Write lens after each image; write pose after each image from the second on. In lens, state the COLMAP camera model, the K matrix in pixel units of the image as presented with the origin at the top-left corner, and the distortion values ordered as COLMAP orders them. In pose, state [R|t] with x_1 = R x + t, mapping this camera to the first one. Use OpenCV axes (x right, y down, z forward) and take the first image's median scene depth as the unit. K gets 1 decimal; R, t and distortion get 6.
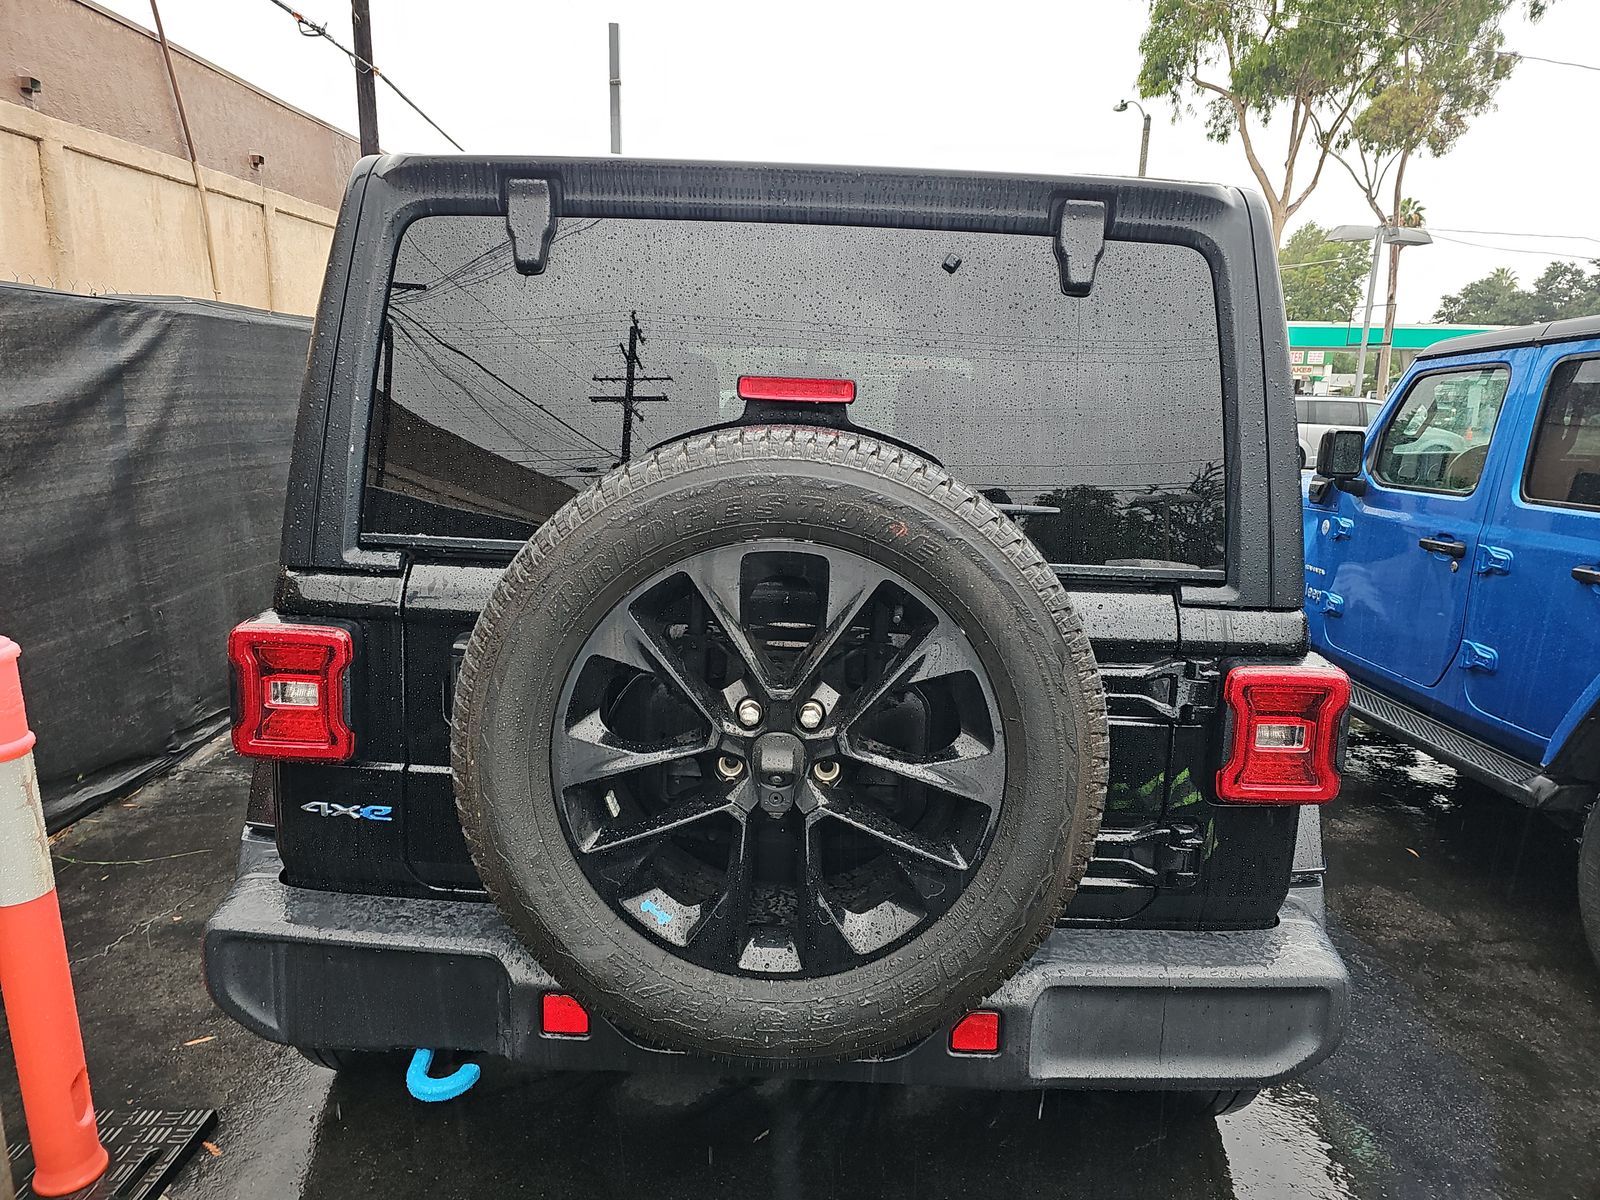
lens RADIAL K [[1043.6, 0, 814.8], [0, 1043.6, 610.8], [0, 0, 1]] dist [0.044324, -0.037920]
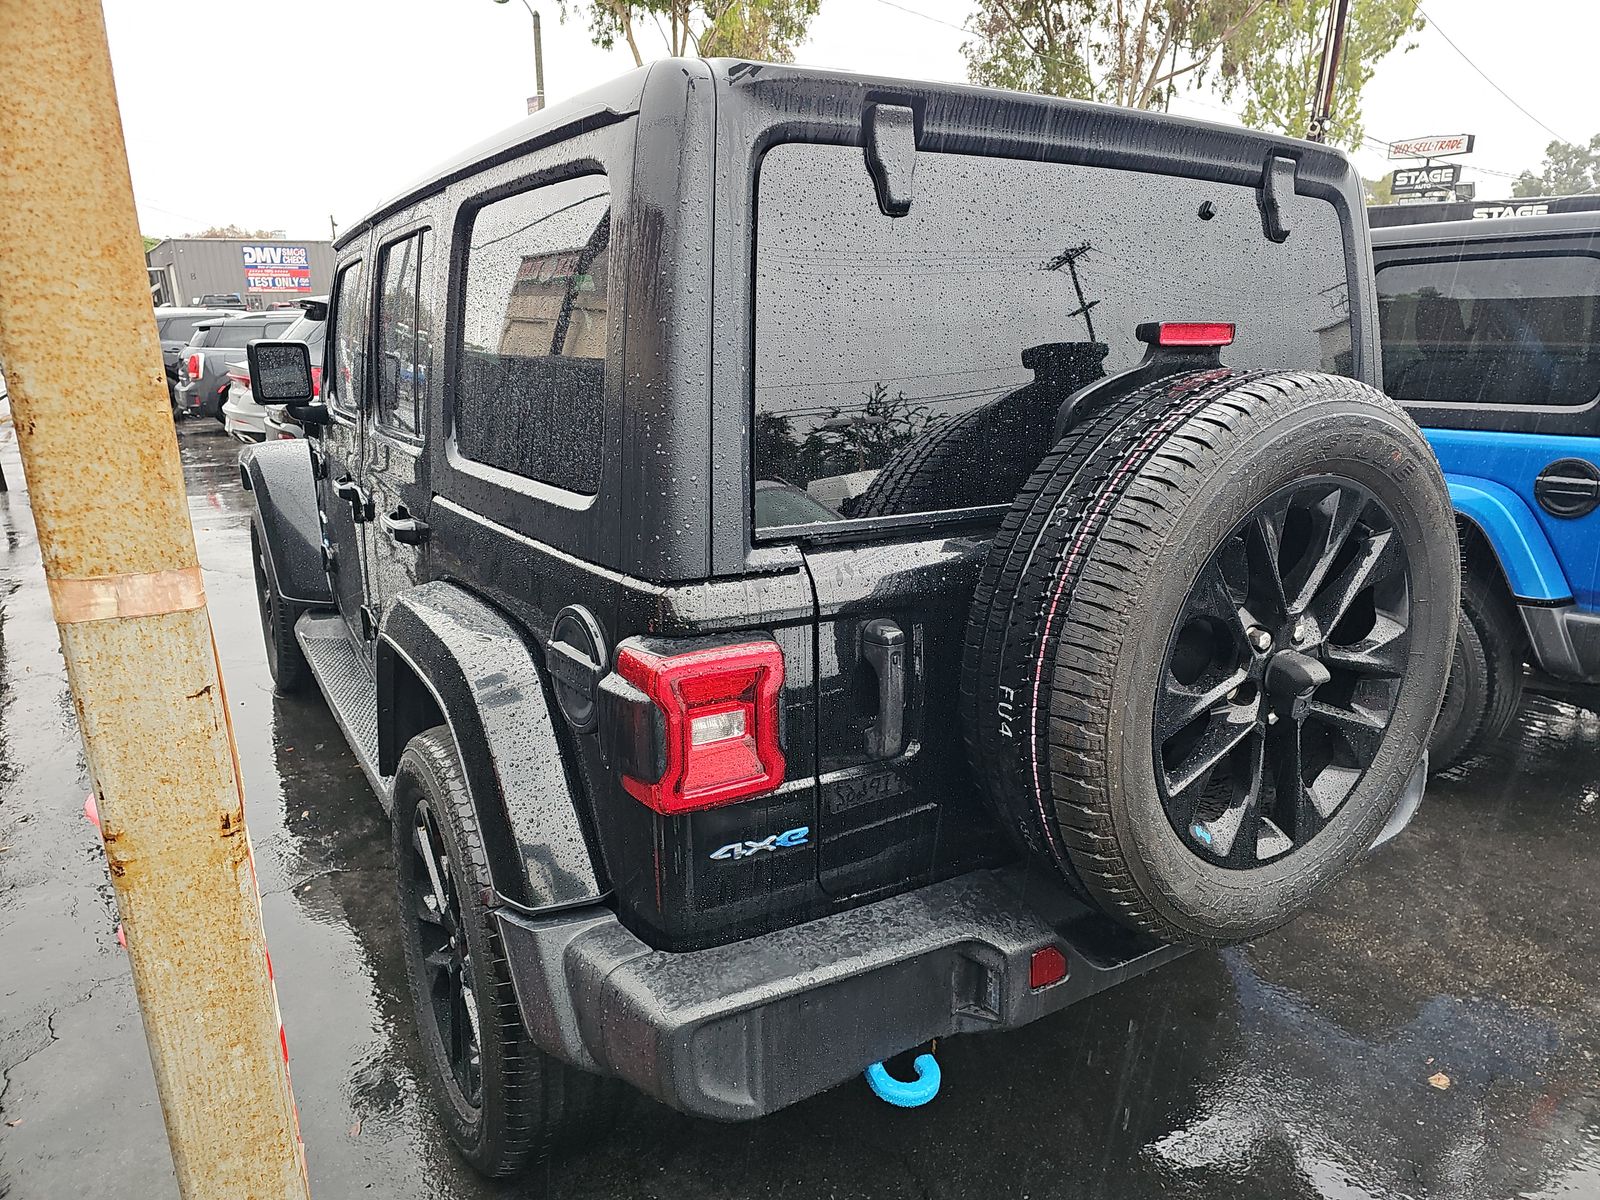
lens RADIAL K [[1059.8, 0, 662.1], [0, 1059.8, 636.6], [0, 0, 1]] dist [0.094220, -0.106759]
pose [[0.834014, -0.188692, 0.518475, -0.964891], [0.135518, 0.980973, 0.139019, -0.119589], [-0.534842, -0.045681, 0.843716, 0.306287]]
